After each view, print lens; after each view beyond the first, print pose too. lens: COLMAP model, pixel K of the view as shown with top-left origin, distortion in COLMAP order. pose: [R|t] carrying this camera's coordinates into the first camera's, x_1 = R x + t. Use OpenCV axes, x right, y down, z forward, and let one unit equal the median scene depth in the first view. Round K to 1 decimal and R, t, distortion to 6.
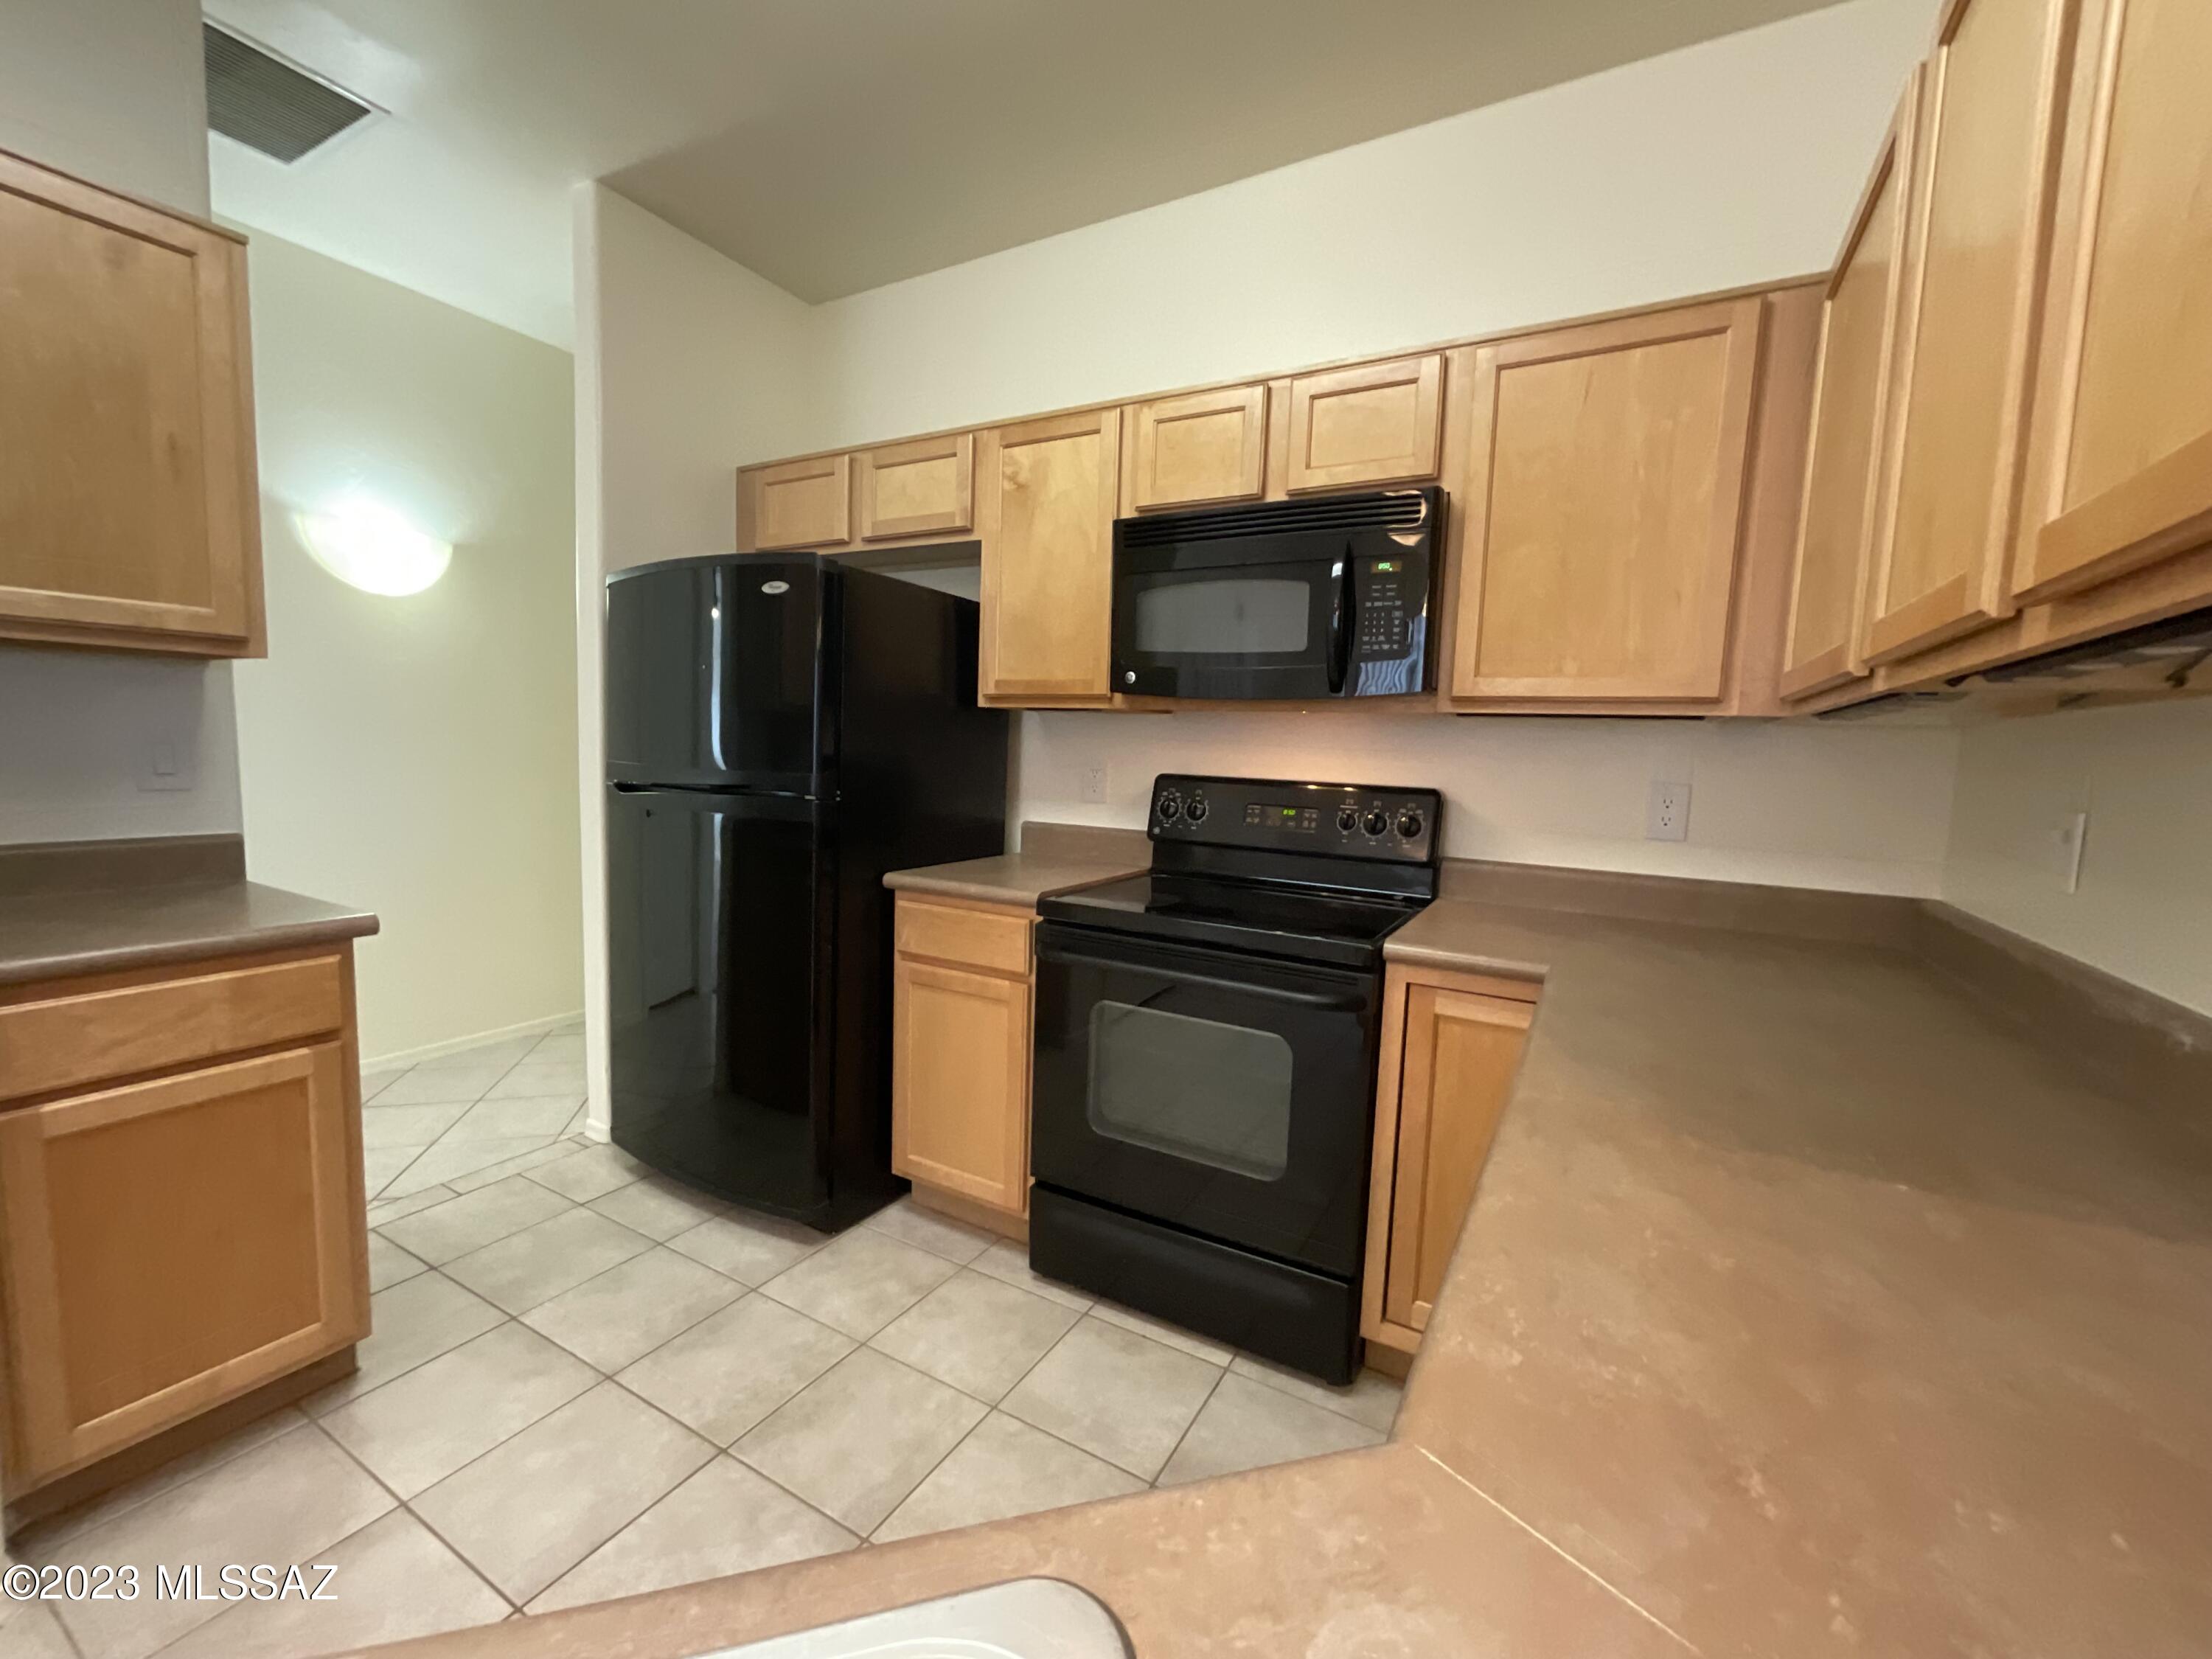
lens RADIAL K [[899.2, 0, 1104.1], [0, 899.2, 828.4], [0, 0, 1]] dist [-0.000391, 0.002078]
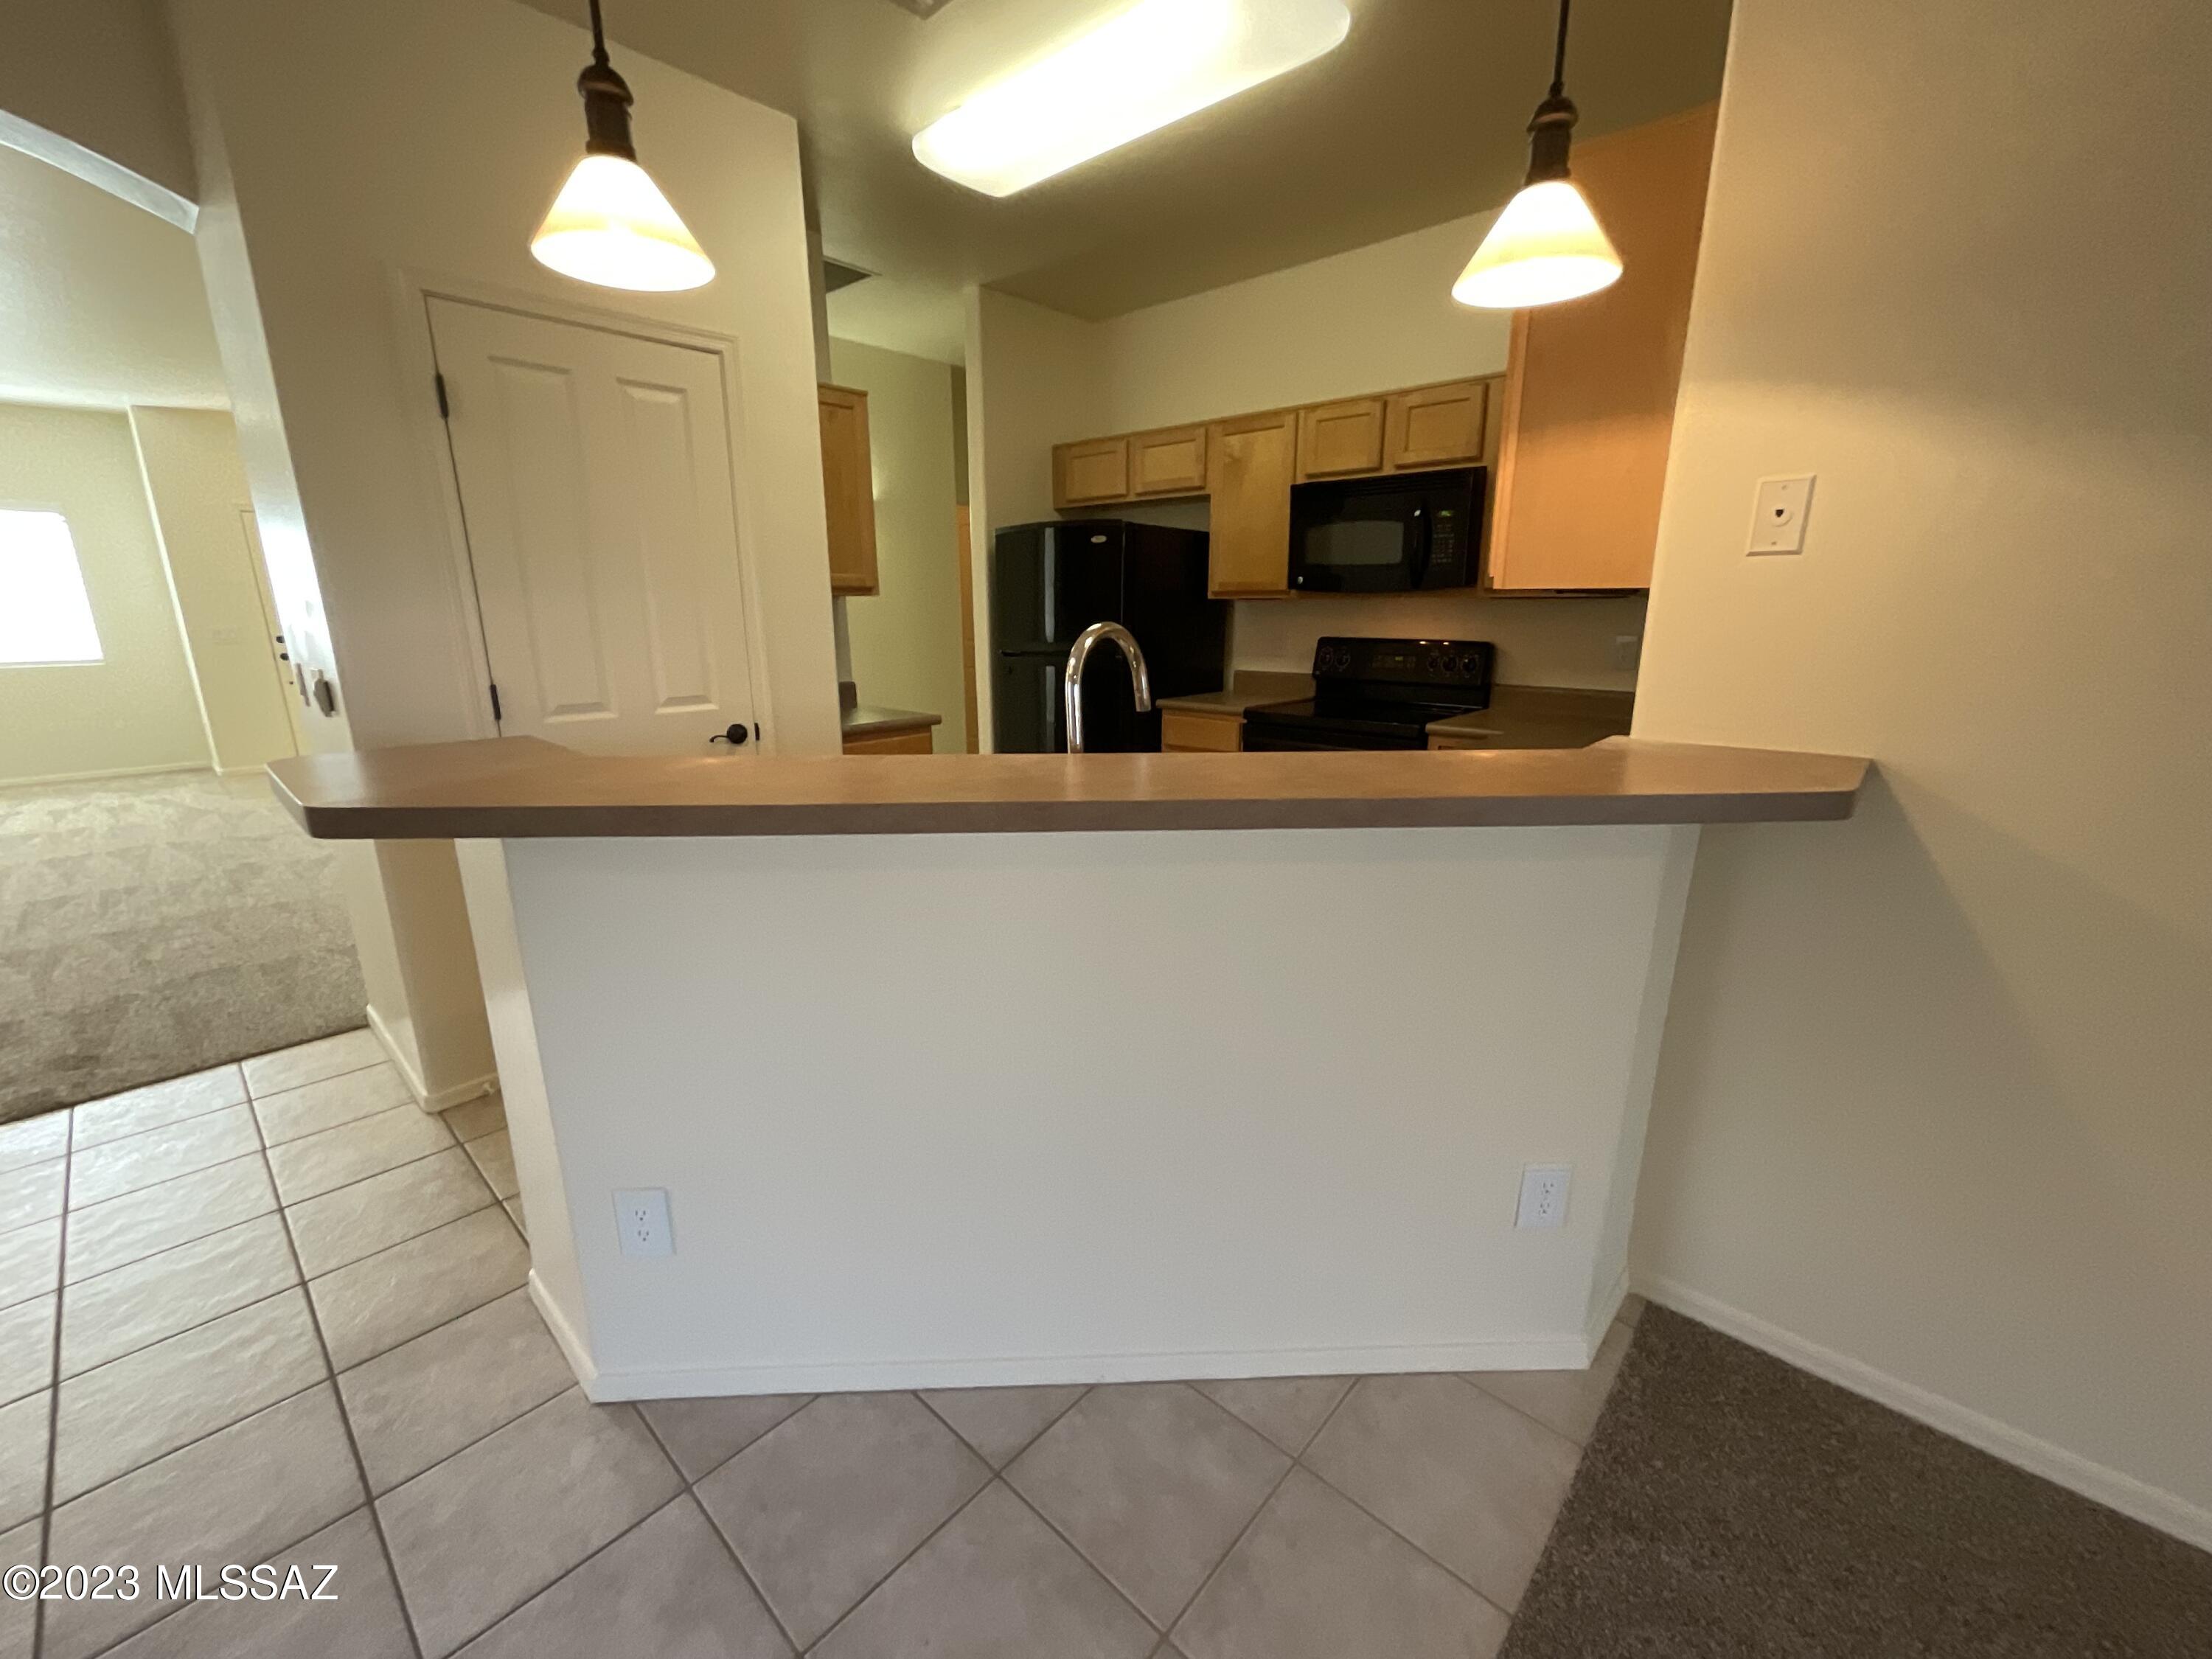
lens RADIAL K [[899.2, 0, 1103.0], [0, 899.2, 824.7], [0, 0, 1]] dist [-0.000391, 0.002078]
pose [[0.973814, 0.016498, -0.226747, 0.055481], [0.016538, 0.989580, 0.143029, 0.036429], [0.226744, -0.143034, 0.963394, -0.722144]]
